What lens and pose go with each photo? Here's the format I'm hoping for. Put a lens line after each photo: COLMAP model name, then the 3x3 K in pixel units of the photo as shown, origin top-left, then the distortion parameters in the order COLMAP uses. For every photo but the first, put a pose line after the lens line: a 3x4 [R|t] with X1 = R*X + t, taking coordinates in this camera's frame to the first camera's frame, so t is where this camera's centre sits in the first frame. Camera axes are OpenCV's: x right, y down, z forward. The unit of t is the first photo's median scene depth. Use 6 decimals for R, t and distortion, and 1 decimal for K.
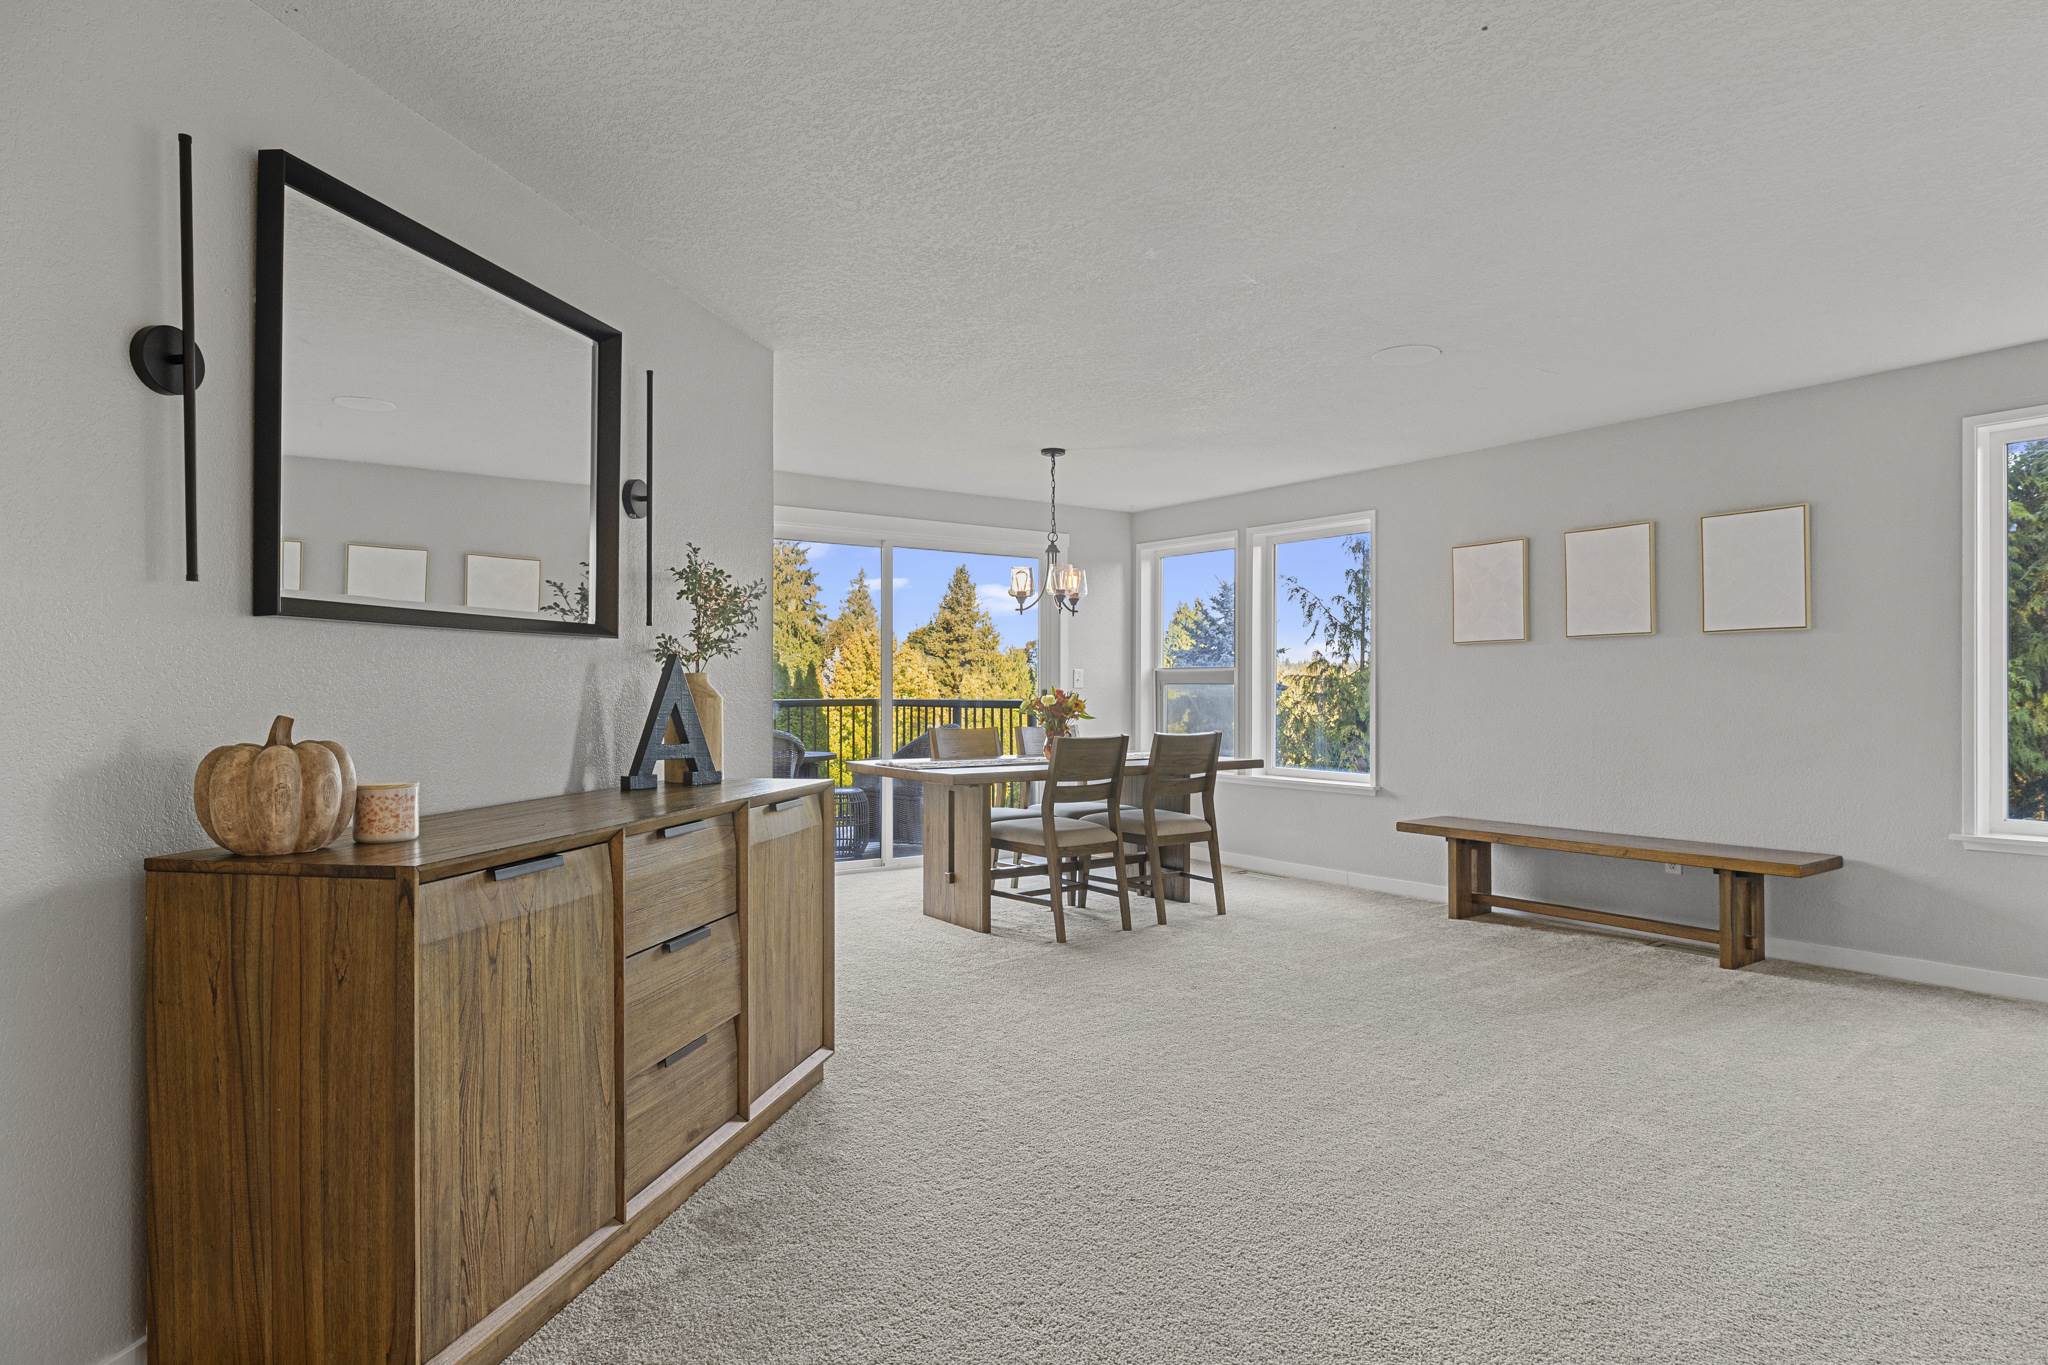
lens RADIAL K [[1128.9, 0, 1024.0], [0, 1128.9, 682.5], [0, 0, 1]] dist [0.000918, 0.000115]
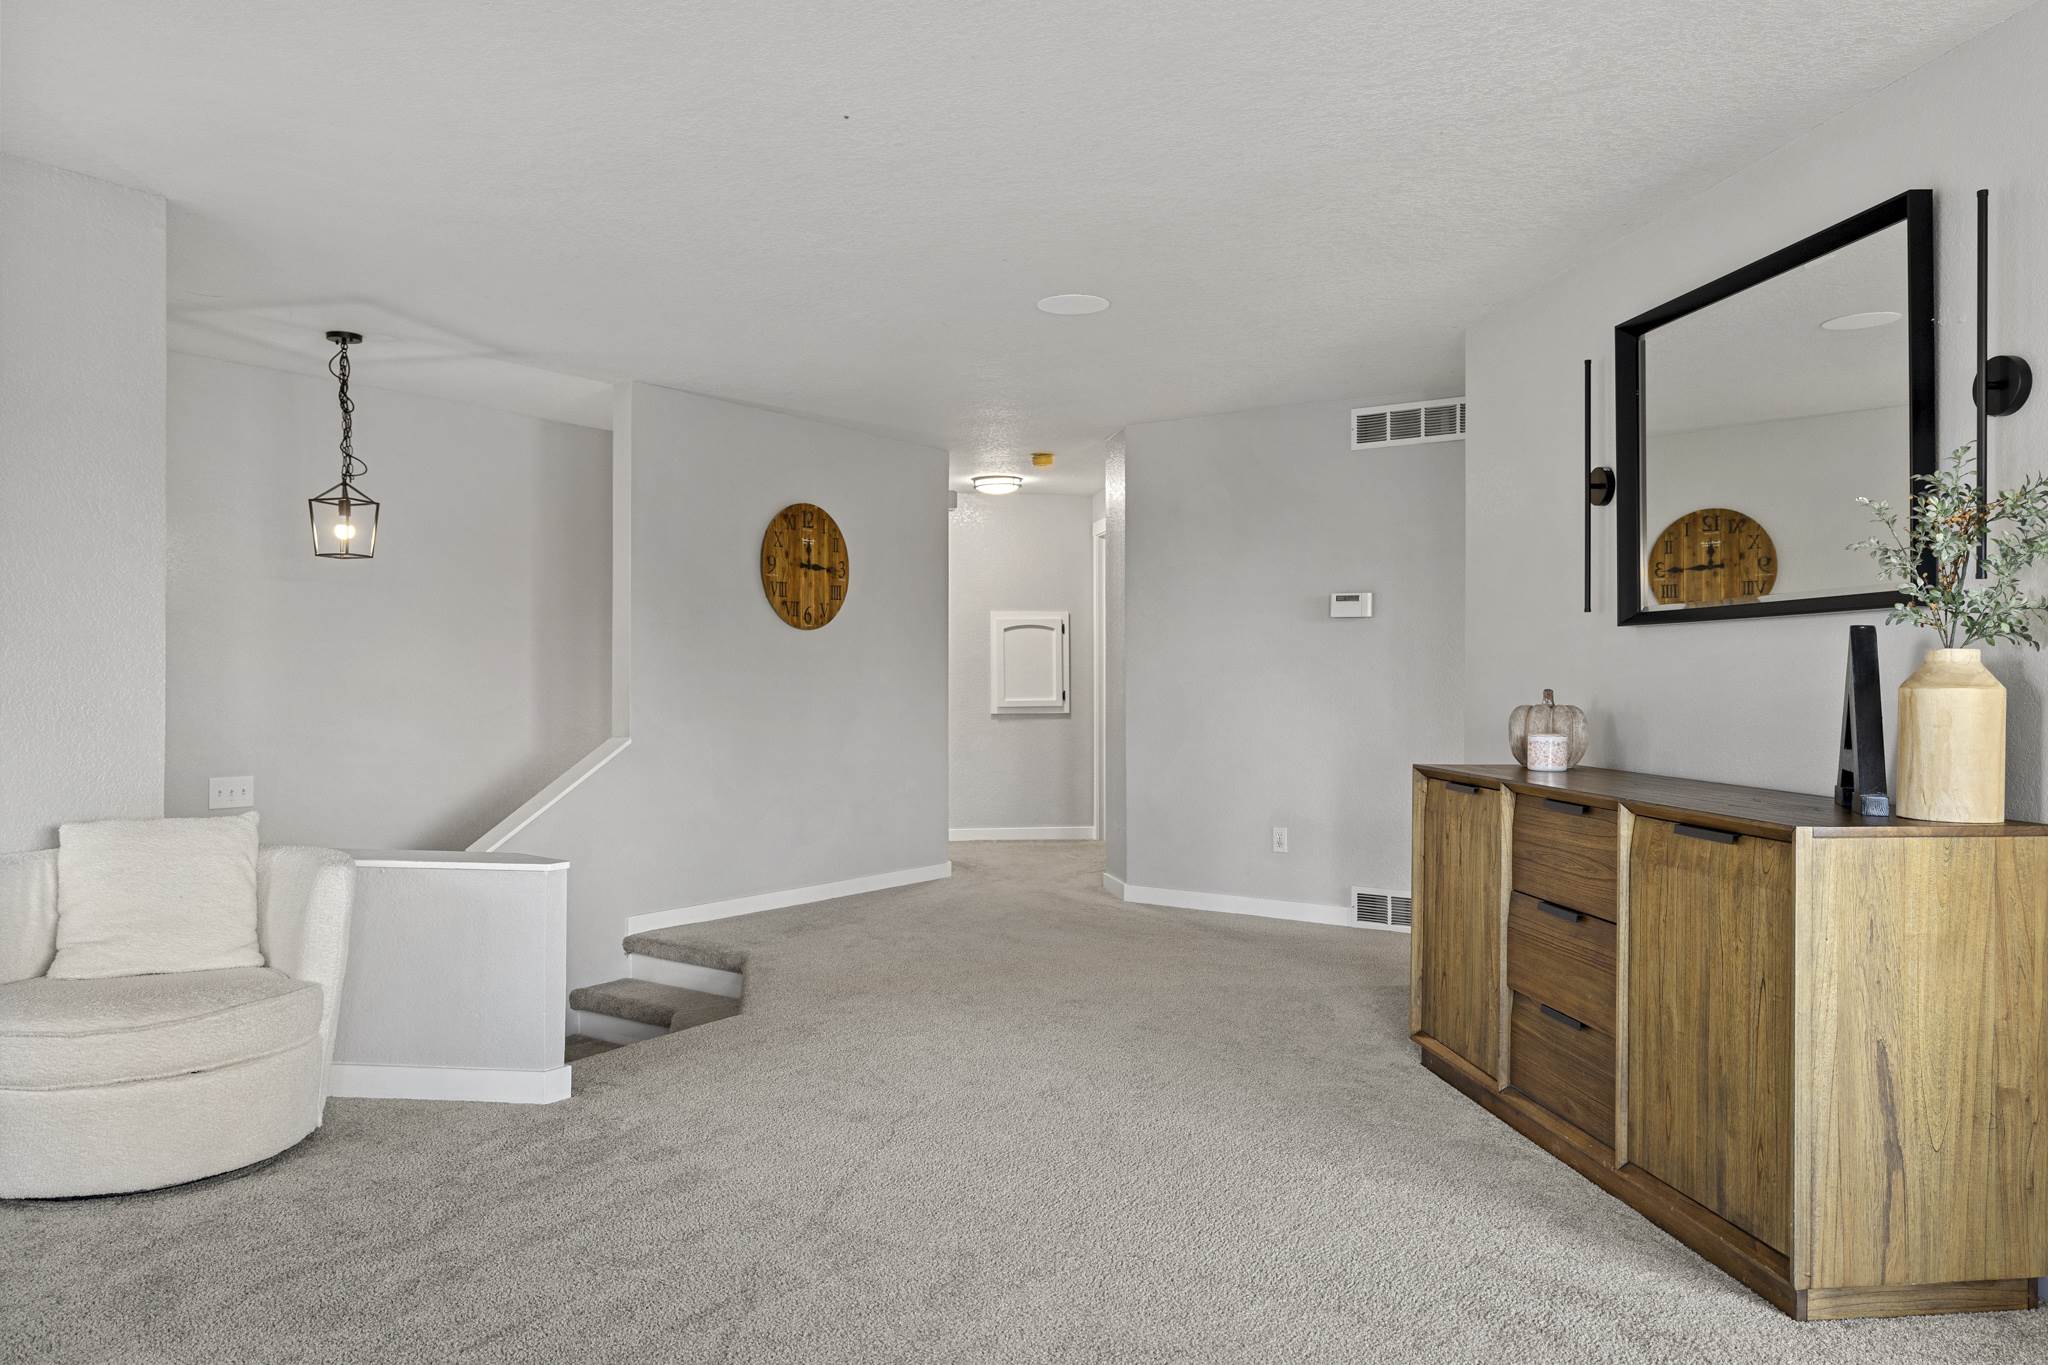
lens RADIAL K [[1367.2, 0, 1024.0], [0, 1367.2, 682.5], [0, 0, 1]] dist [-0.001199, -0.000653]
pose [[-0.945253, -0.002829, -0.326326, 0.249397], [-0.003101, 0.999995, 0.000314, 0.006900], [0.326324, 0.001308, -0.945257, 0.864360]]
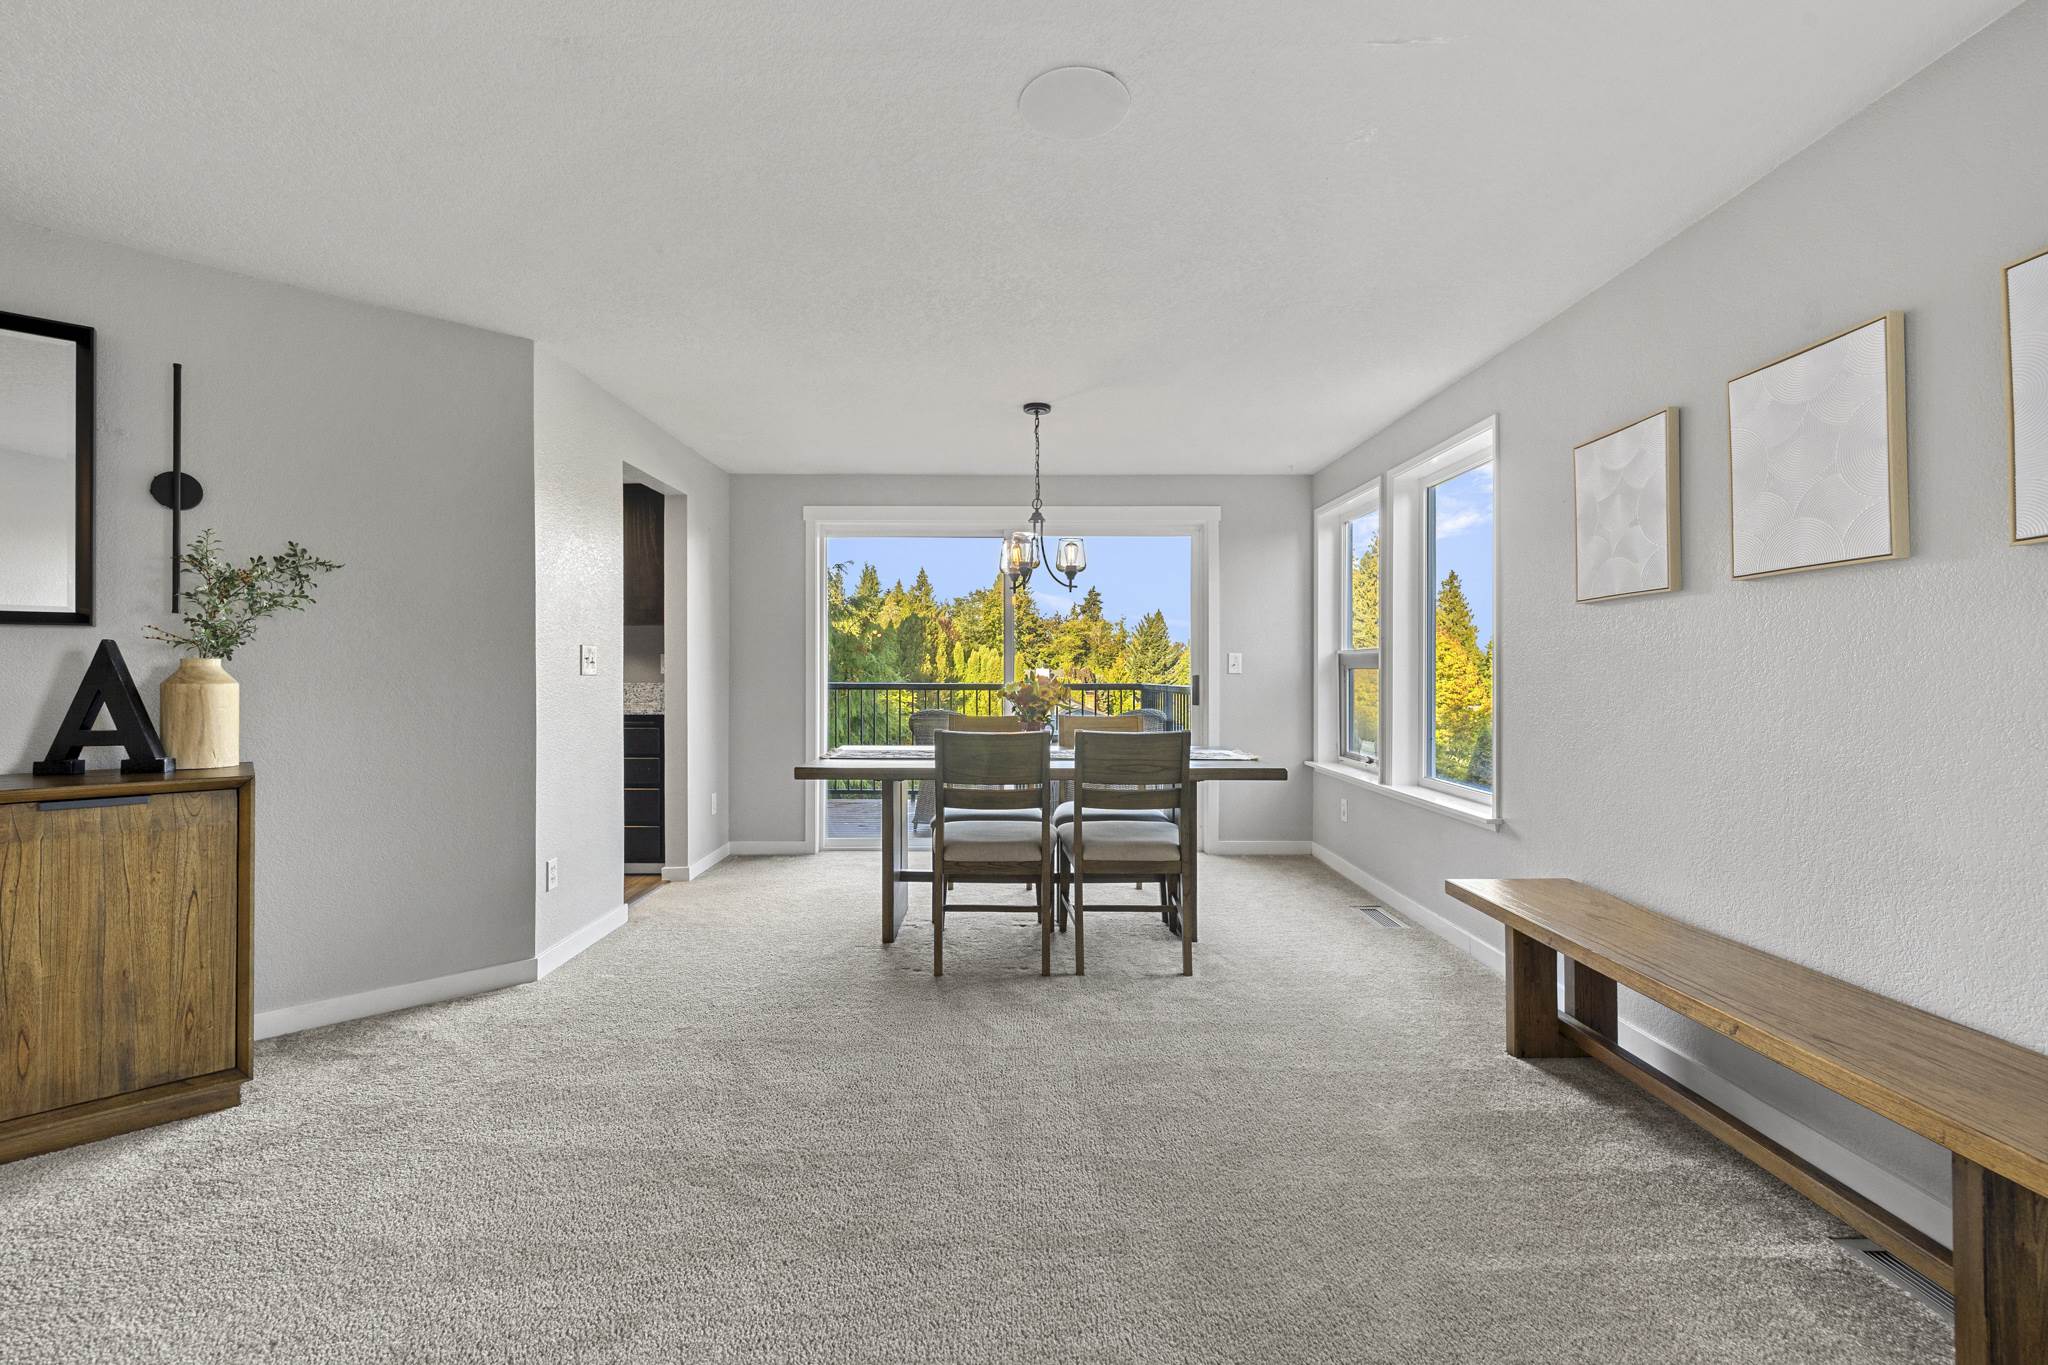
lens RADIAL K [[854.0, 0, 1021.4], [0, 854.0, 675.9], [0, 0, 1]] dist [-0.000885, -0.000050]
pose [[0.813296, 0.003075, -0.581842, 0.408782], [0.001828, 0.999968, 0.007840, 0.001461], [0.581847, -0.007440, 0.813264, 0.443262]]
